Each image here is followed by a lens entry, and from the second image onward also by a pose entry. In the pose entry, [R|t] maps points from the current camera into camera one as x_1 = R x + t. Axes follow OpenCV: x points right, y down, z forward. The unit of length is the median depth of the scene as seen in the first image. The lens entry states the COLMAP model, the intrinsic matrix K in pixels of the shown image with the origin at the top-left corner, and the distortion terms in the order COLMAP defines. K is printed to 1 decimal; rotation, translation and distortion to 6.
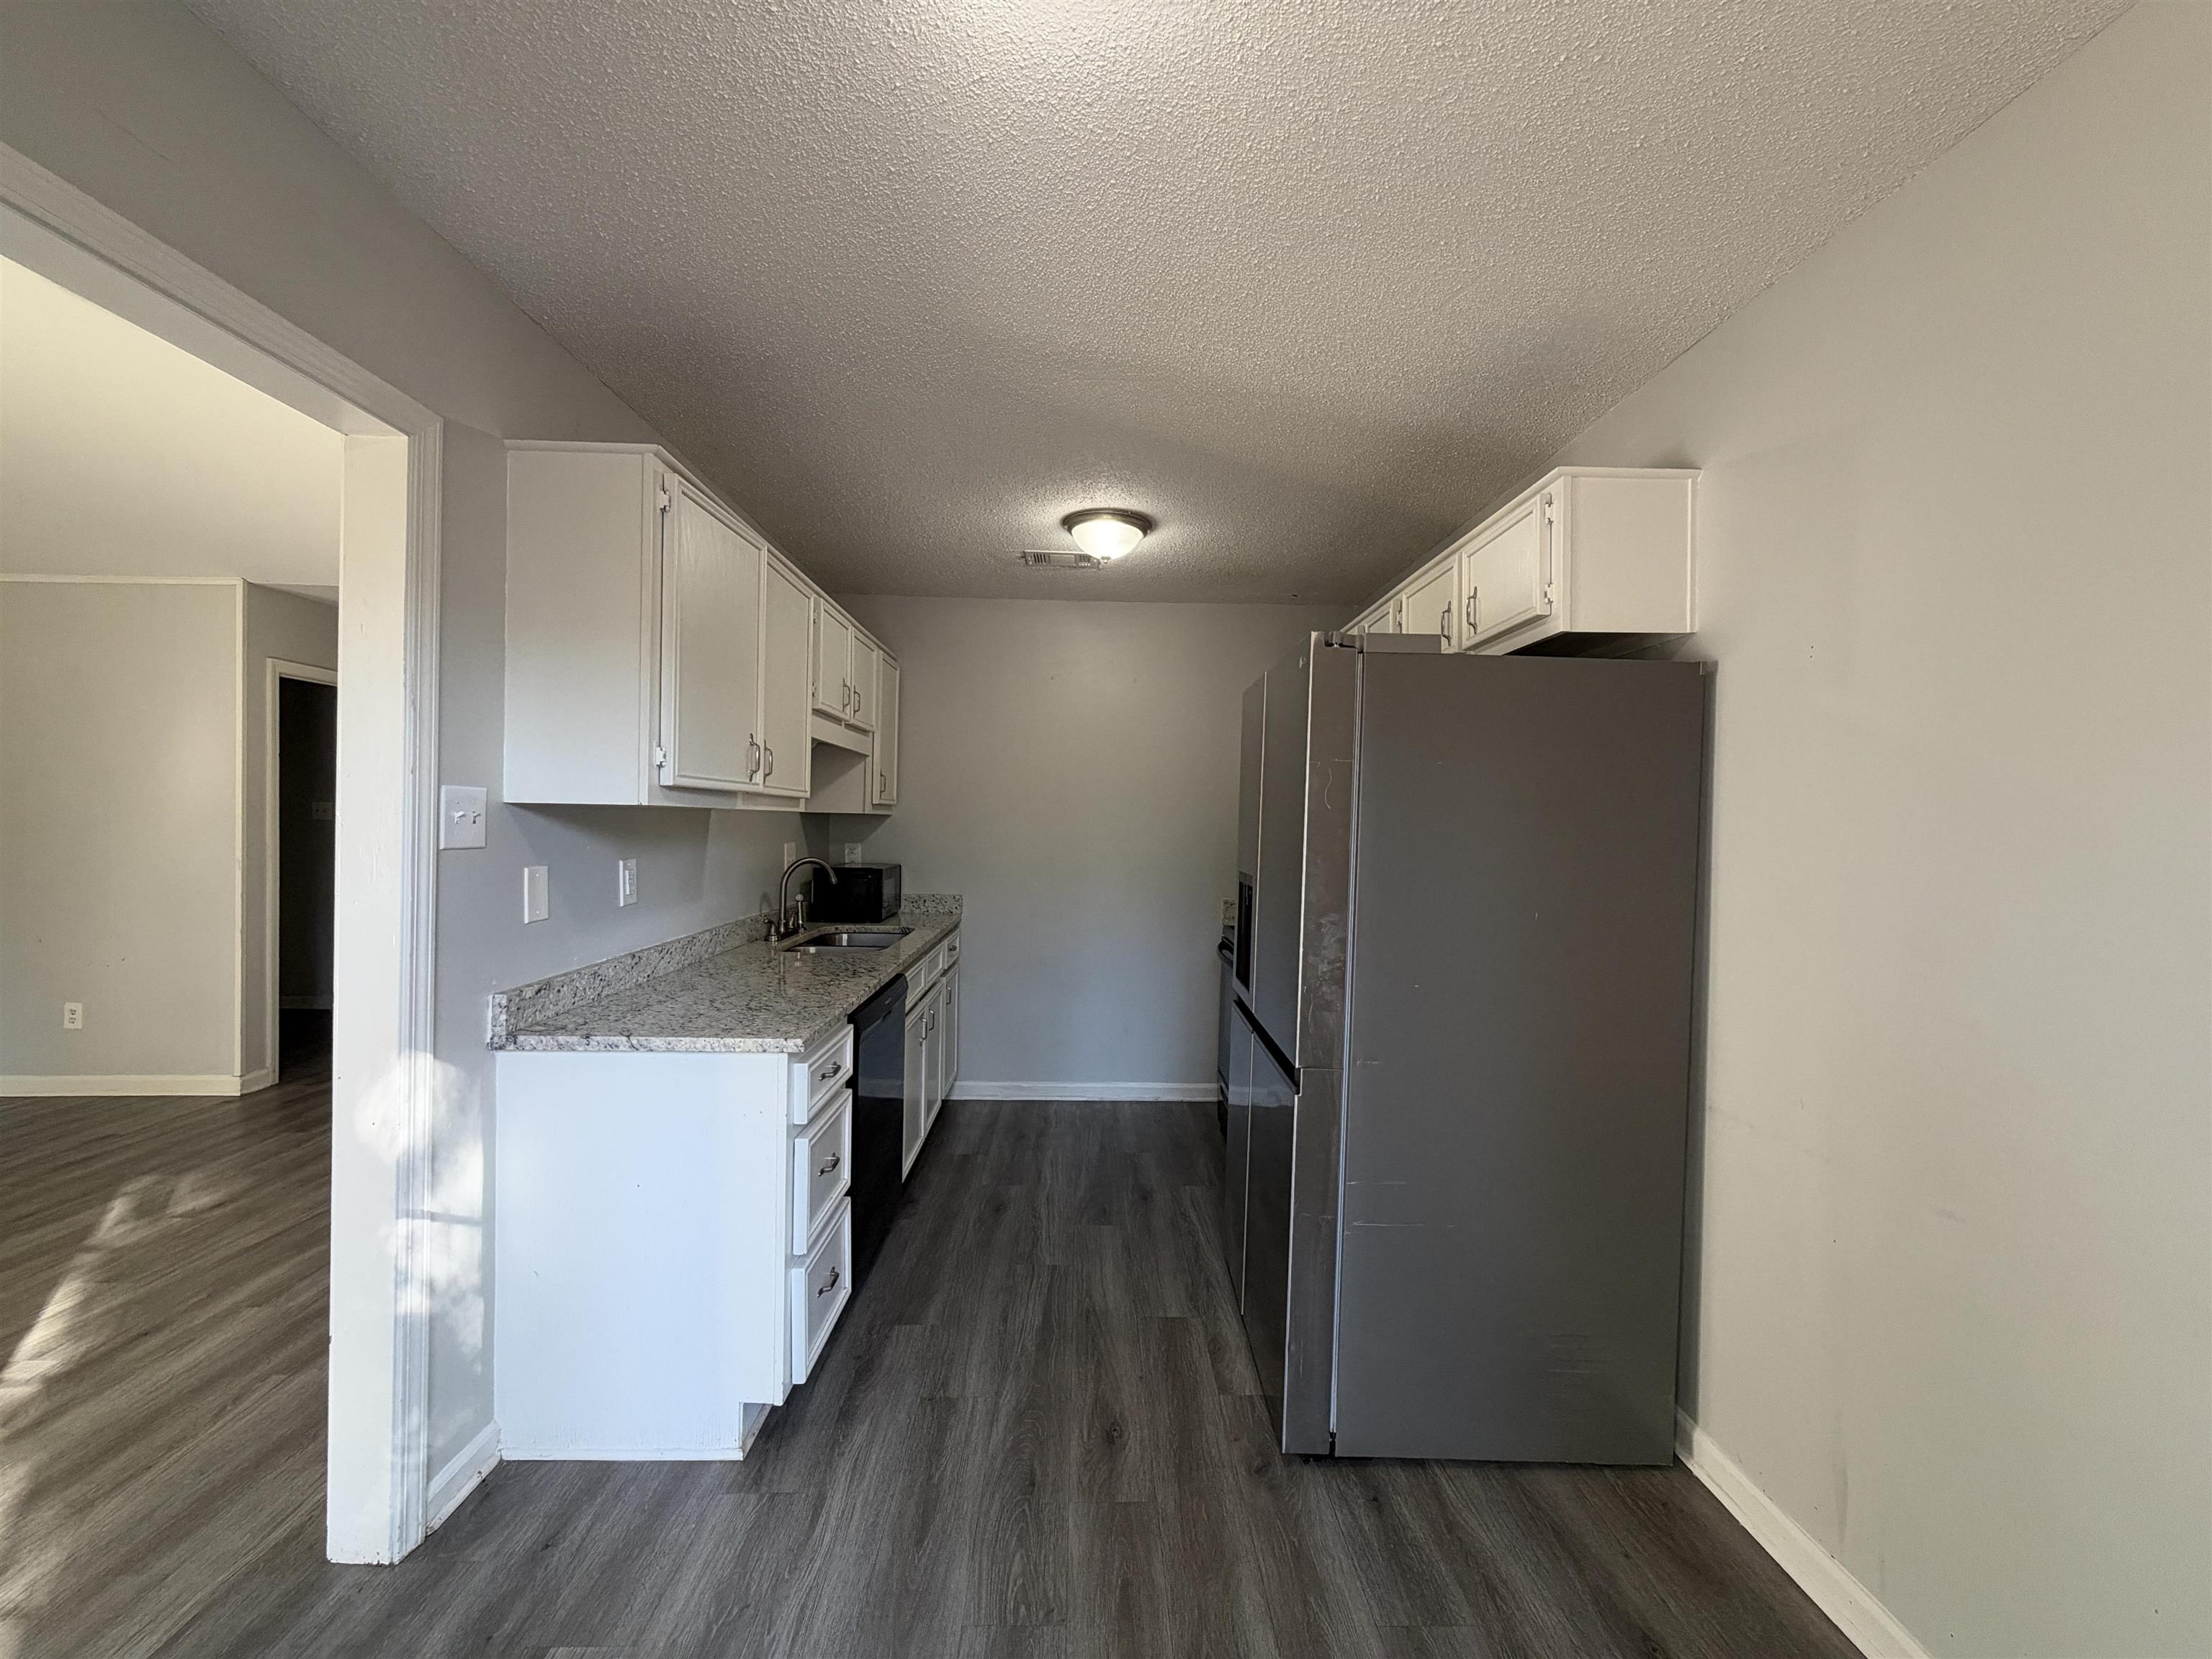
lens RADIAL K [[883.9, 0, 1114.1], [0, 883.9, 828.9], [0, 0, 1]] dist [-0.000500, -0.000303]
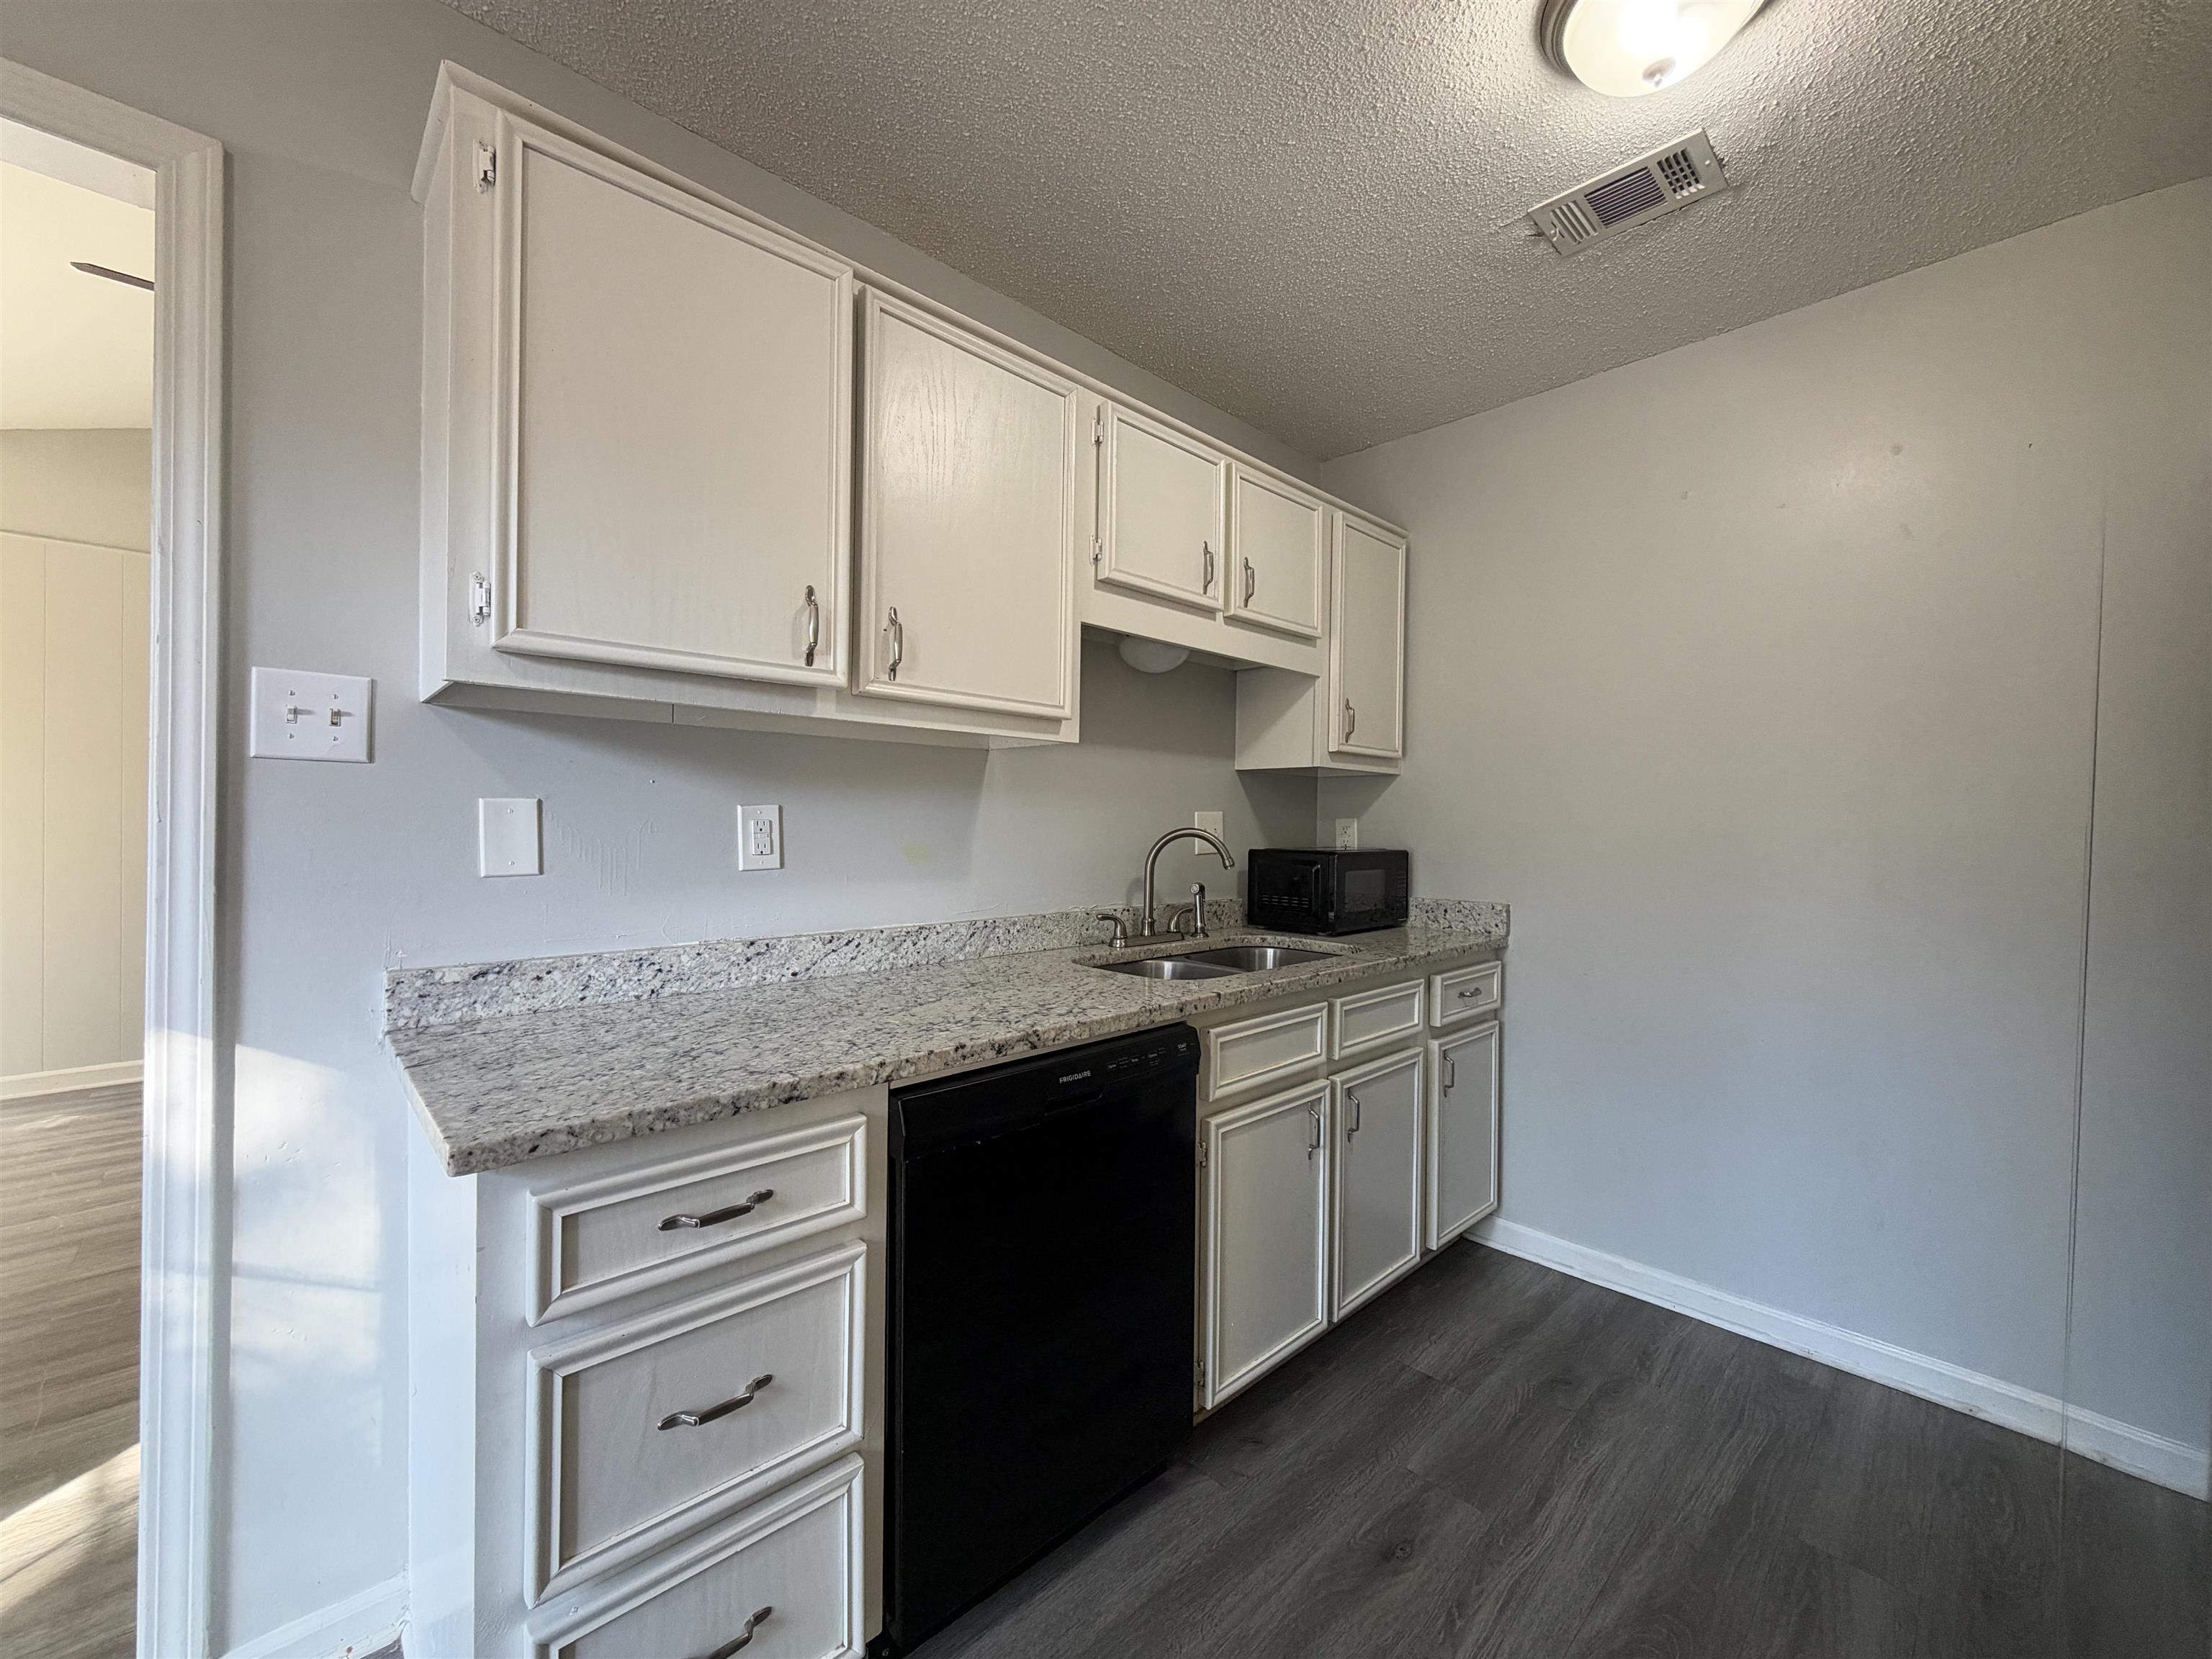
lens RADIAL K [[883.9, 0, 1108.4], [0, 883.9, 825.2], [0, 0, 1]] dist [-0.000500, -0.000303]
pose [[0.669015, -0.005093, -0.743231, 0.112469], [-0.007877, 0.999872, -0.013943, 0.040629], [0.743207, 0.015182, 0.668889, 0.512567]]
